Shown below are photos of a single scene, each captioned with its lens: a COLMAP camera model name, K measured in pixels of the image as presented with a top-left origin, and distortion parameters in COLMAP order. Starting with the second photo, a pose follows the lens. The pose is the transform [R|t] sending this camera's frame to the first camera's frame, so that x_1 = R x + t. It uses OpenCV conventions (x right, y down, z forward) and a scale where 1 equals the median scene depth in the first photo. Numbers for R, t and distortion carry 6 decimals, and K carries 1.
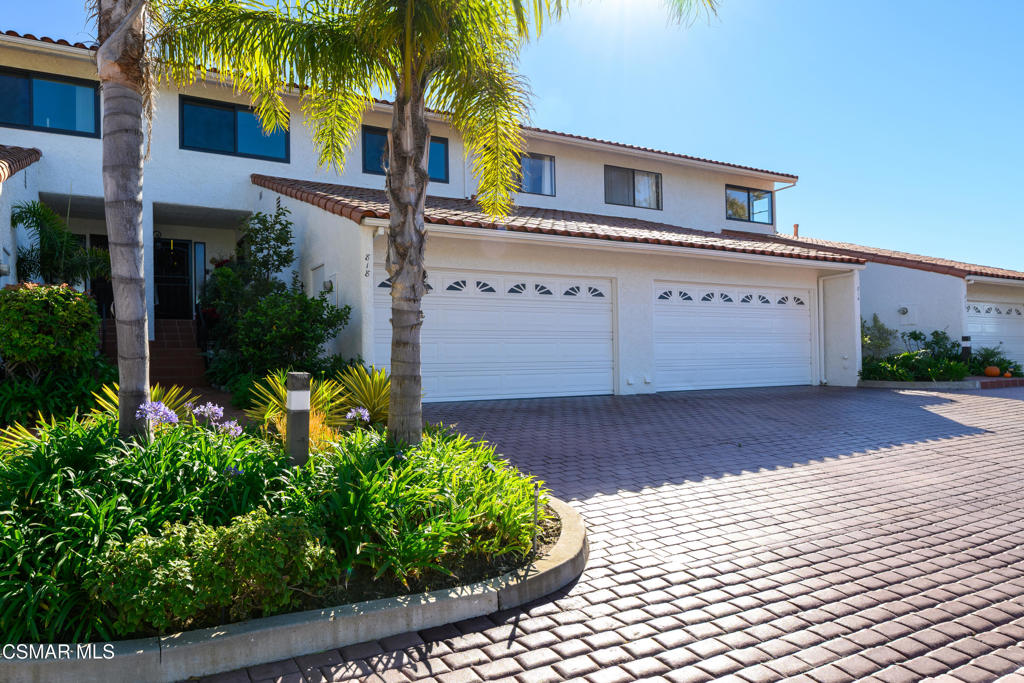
lens RADIAL K [[610.2, 0, 511.7], [0, 610.2, 346.5], [0, 0, 1]] dist [0.018595, 0.000488]
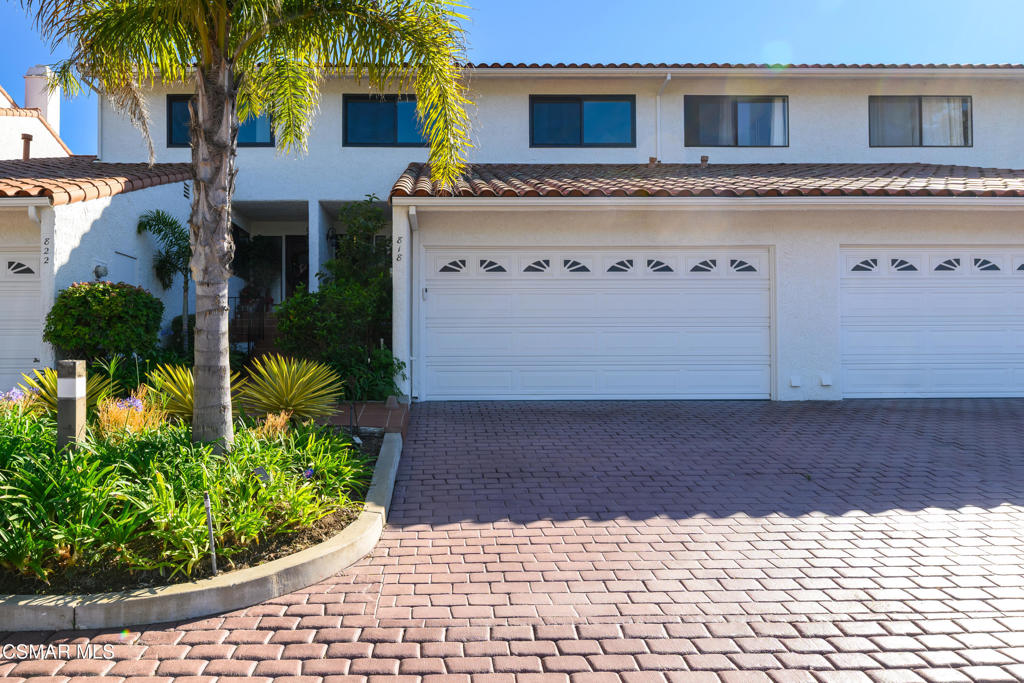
lens RADIAL K [[685.4, 0, 512.0], [0, 685.4, 338.6], [0, 0, 1]] dist [0.009586, -0.003610]
pose [[0.902642, -0.001821, -0.430389, 0.239256], [0.001859, 0.999998, -0.000332, 0.002568], [0.430388, -0.000500, 0.902644, 0.089977]]
